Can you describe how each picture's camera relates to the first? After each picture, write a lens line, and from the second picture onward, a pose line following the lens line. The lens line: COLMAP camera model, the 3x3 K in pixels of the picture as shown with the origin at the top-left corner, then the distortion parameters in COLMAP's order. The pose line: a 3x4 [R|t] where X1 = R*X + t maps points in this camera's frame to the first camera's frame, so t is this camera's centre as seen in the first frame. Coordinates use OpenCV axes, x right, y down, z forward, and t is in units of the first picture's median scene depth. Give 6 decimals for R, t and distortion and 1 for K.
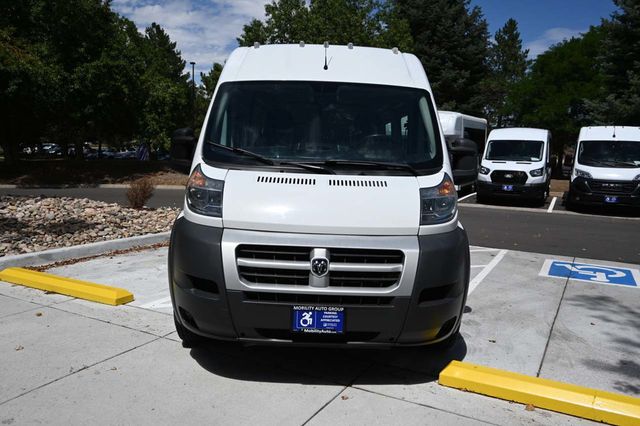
lens RADIAL K [[505.3, 0, 320.8], [0, 505.3, 216.1], [0, 0, 1]] dist [-0.000834, 0.003902]
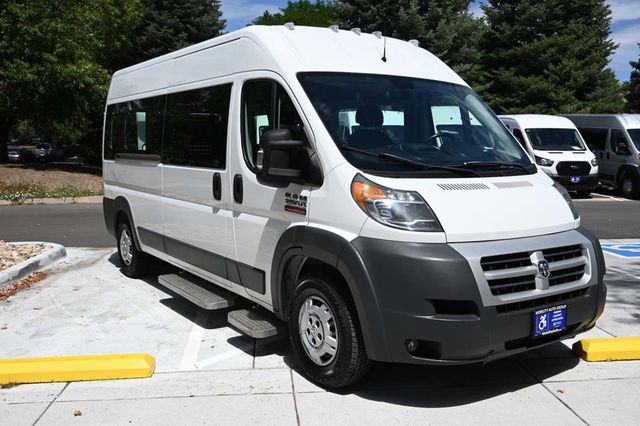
lens RADIAL K [[599.3, 0, 321.2], [0, 599.3, 213.2], [0, 0, 1]] dist [0.012465, 0.000000]
pose [[0.838124, -0.098742, 0.536469, -0.972810], [0.096833, 0.994792, 0.031818, -0.087843], [-0.536817, 0.025280, 0.843320, 0.217206]]
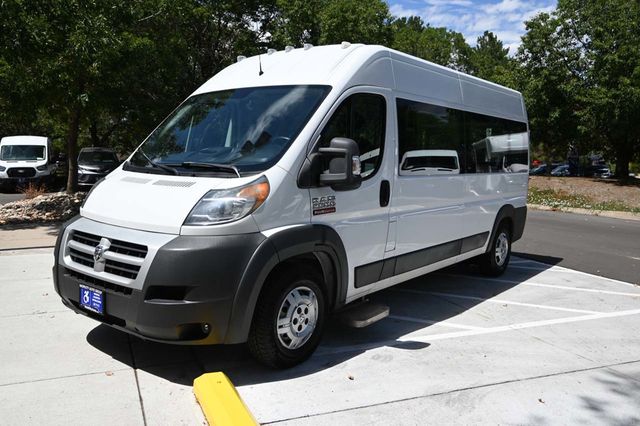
lens RADIAL K [[518.7, 0, 319.1], [0, 518.7, 209.5], [0, 0, 1]] dist [0.003422, 0.025663]
pose [[0.794650, 0.055306, -0.604543, 1.065833], [-0.076385, 0.997036, -0.009192, -0.025586], [0.602243, 0.053482, 0.796519, 0.343752]]
